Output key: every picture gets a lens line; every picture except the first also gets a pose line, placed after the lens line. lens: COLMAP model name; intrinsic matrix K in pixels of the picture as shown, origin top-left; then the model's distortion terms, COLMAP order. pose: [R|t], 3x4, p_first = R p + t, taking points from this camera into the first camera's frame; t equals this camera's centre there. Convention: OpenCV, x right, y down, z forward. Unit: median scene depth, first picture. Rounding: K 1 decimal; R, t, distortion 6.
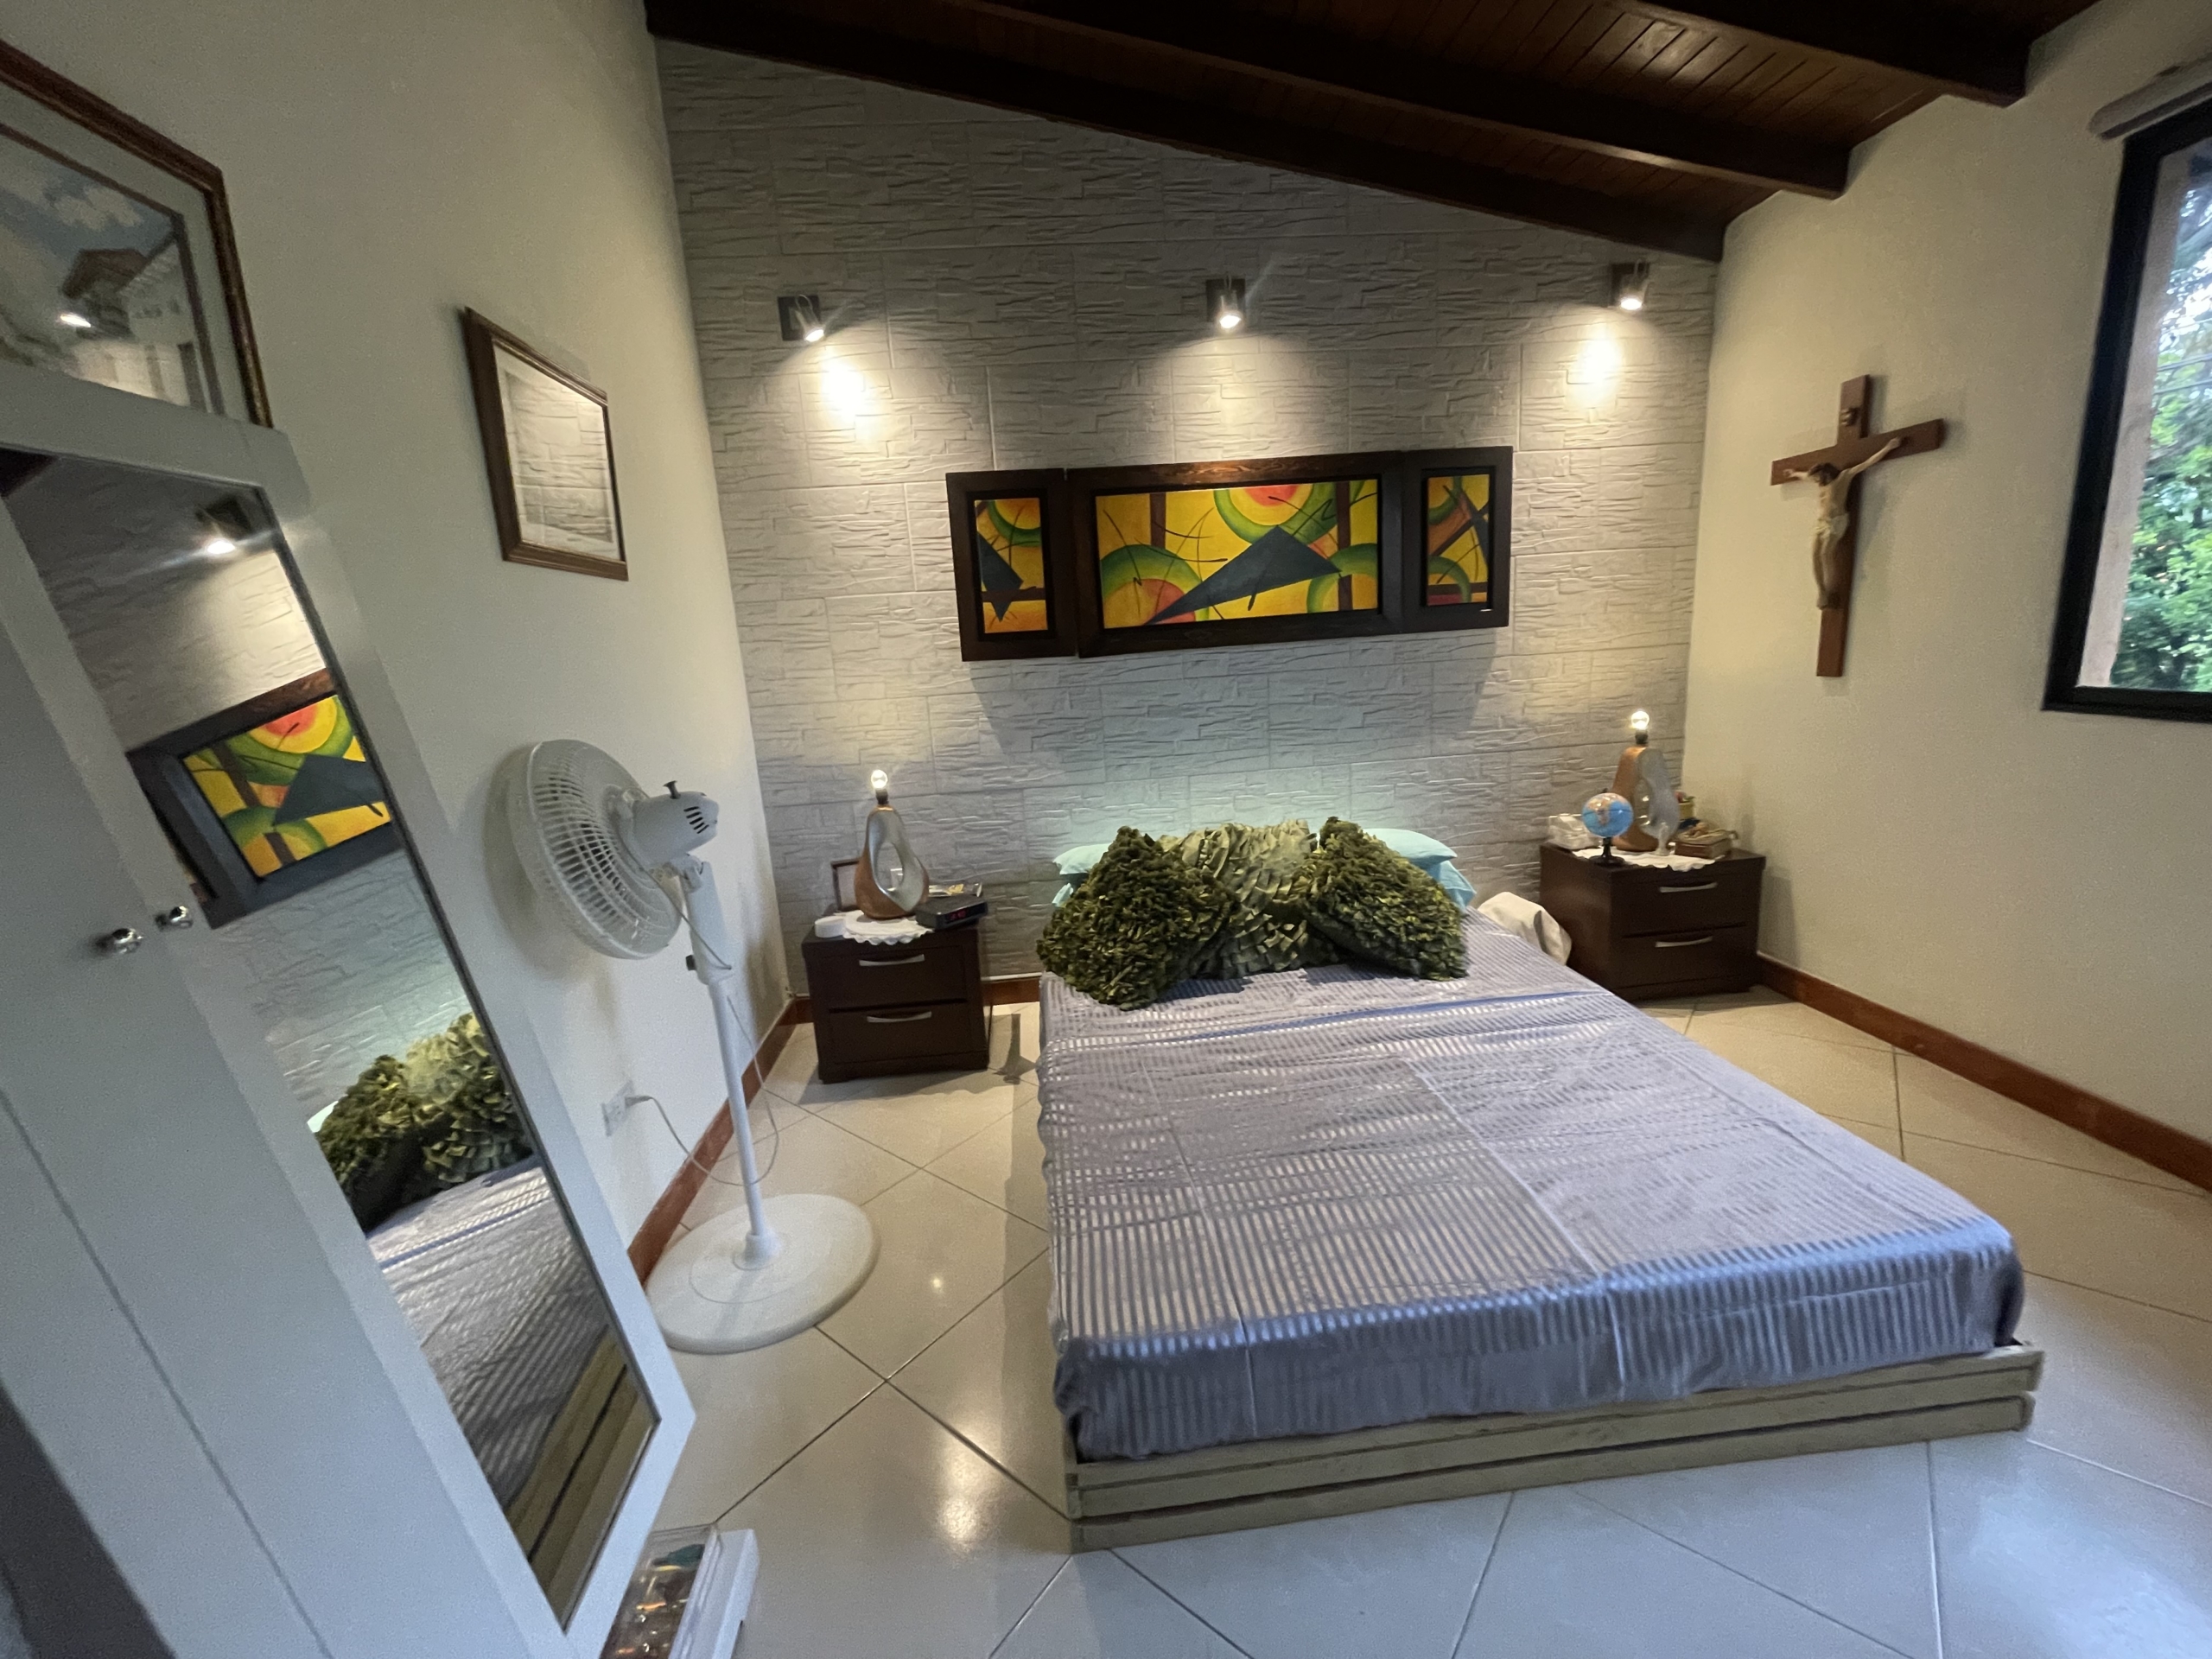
lens RADIAL K [[895.8, 0, 1109.1], [0, 895.8, 815.9], [0, 0, 1]] dist [-0.004346, 0.002287]
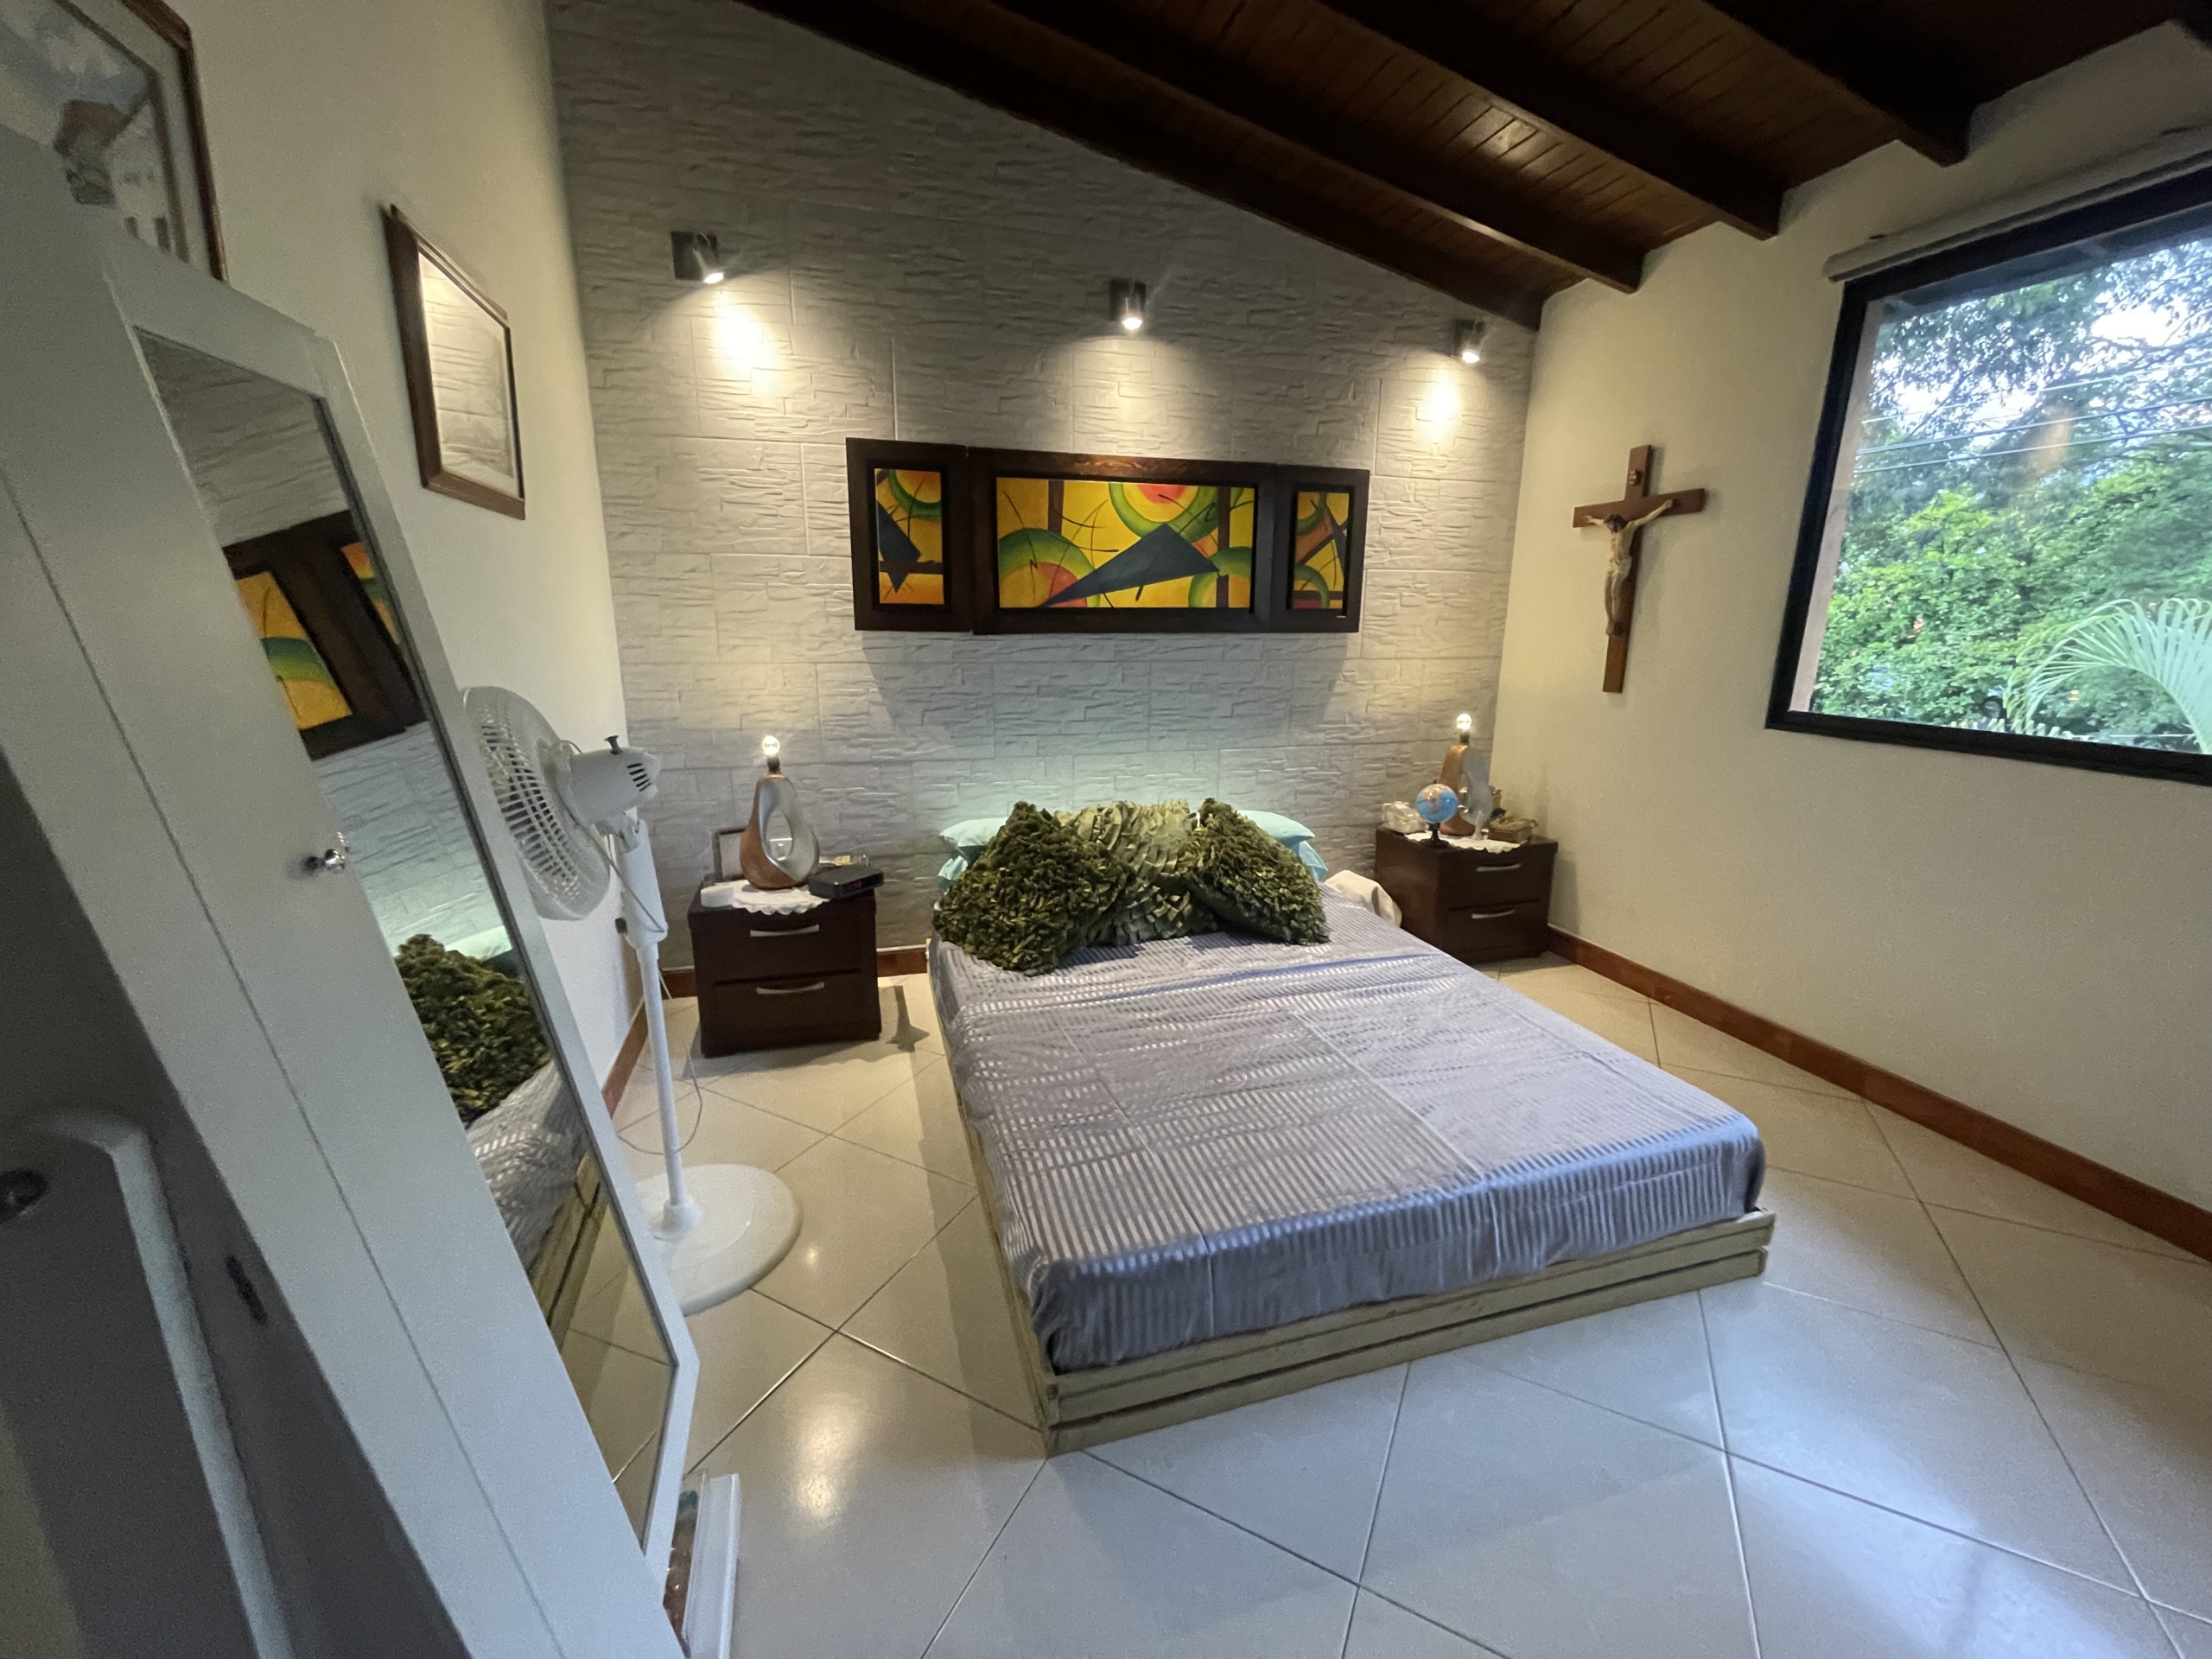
lens RADIAL K [[895.8, 0, 1105.2], [0, 895.8, 815.8], [0, 0, 1]] dist [-0.004346, 0.002287]
pose [[0.976910, 0.024507, 0.212243, -0.109638], [-0.028182, 0.999500, 0.014309, 0.011383], [-0.211786, -0.019960, 0.977112, -0.032927]]
